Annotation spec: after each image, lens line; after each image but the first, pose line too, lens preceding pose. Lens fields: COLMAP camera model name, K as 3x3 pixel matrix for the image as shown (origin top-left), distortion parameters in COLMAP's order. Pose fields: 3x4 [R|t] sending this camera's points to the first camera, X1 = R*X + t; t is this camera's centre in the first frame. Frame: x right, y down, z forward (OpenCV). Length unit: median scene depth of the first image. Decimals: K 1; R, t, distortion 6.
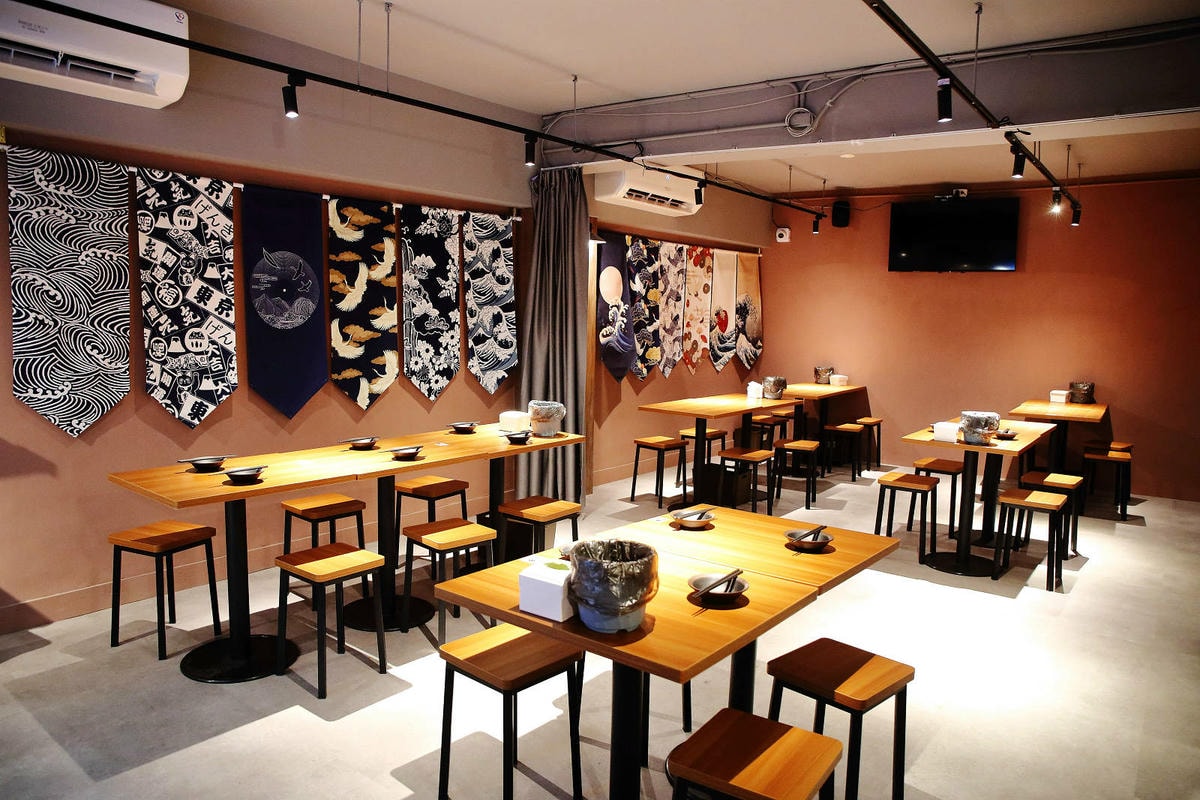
lens RADIAL K [[825.0, 0, 630.4], [0, 825.0, 416.5], [0, 0, 1]] dist [-0.127571, 0.097232]
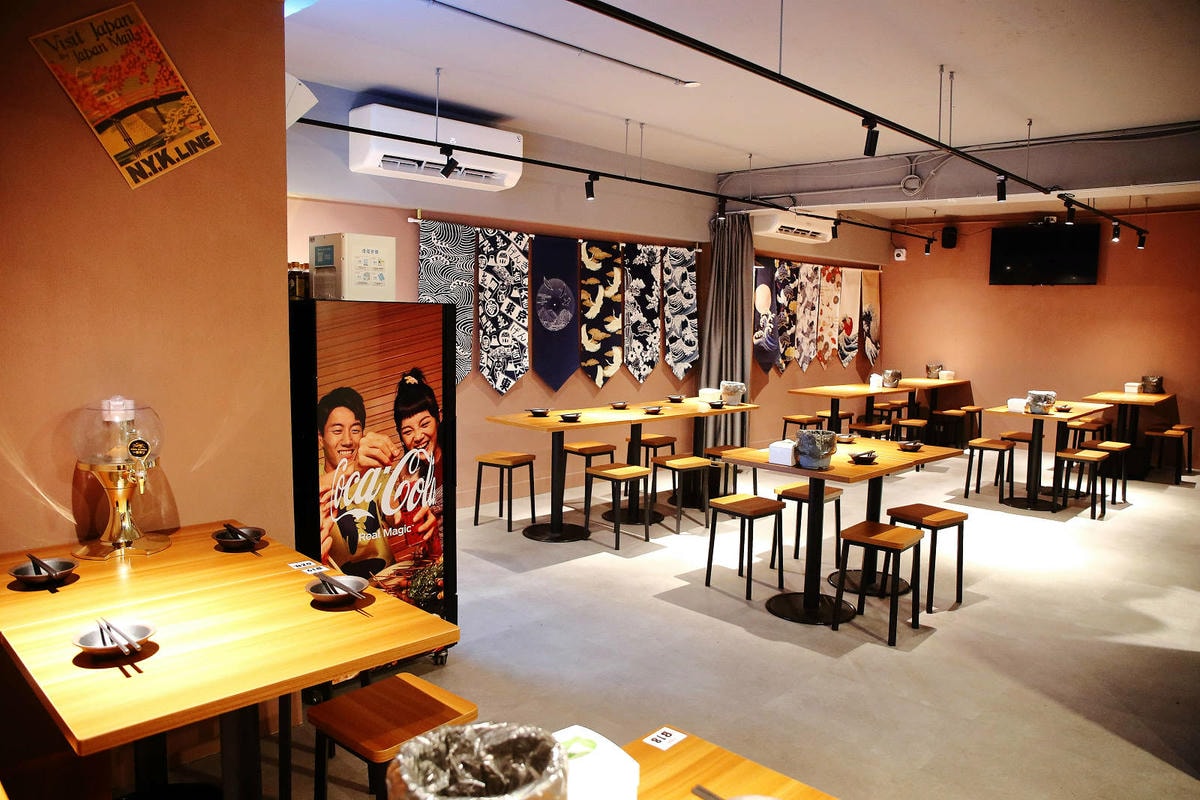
lens RADIAL K [[844.7, 0, 643.8], [0, 844.7, 405.4], [0, 0, 1]] dist [-0.102990, 0.088565]
pose [[0.993339, 0.009790, -0.114811, -0.078334], [-0.012183, 0.999723, -0.020158, 0.050842], [0.114581, 0.021422, 0.993183, -0.454465]]
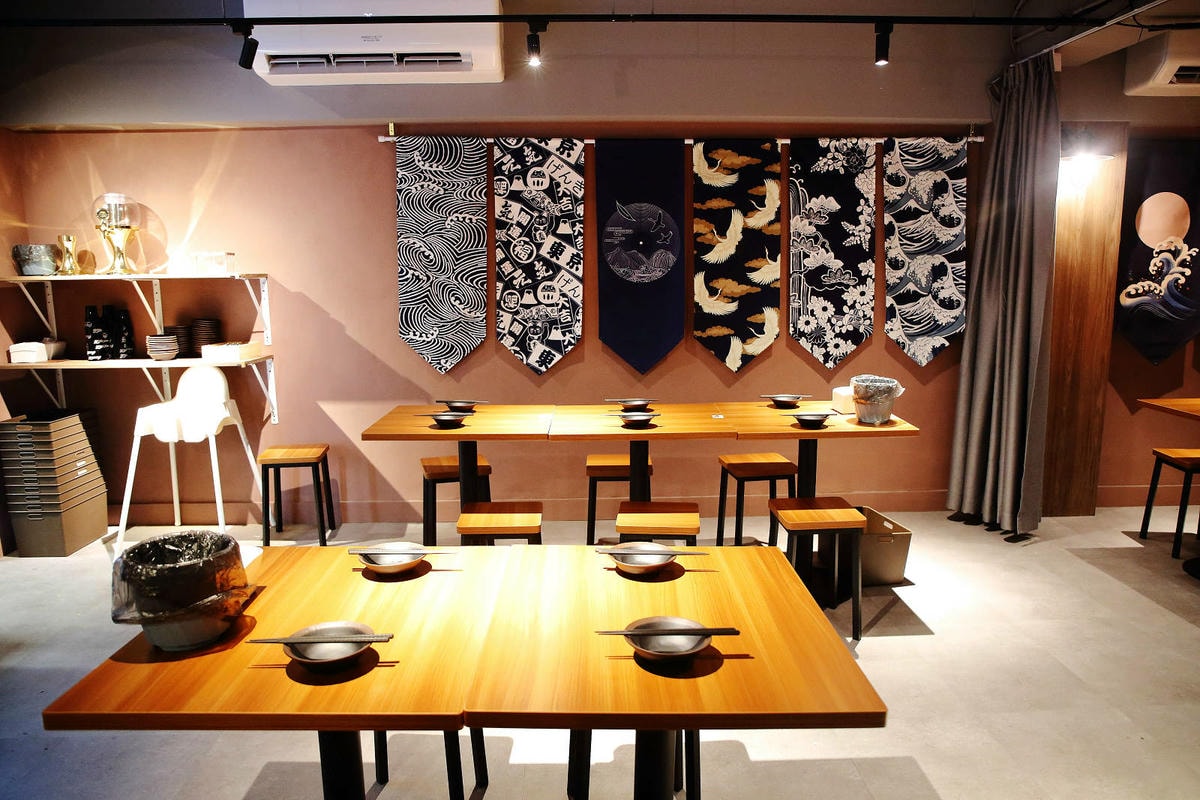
lens RADIAL K [[825.8, 0, 600.0], [0, 825.8, 400.0], [0, 0, 1]] dist [-0.109102, 0.078691]
pose [[0.609095, 0.097506, -0.787080, 0.308311], [-0.078262, 0.994959, 0.062694, -0.022578], [0.789226, 0.023412, 0.613656, 0.313831]]
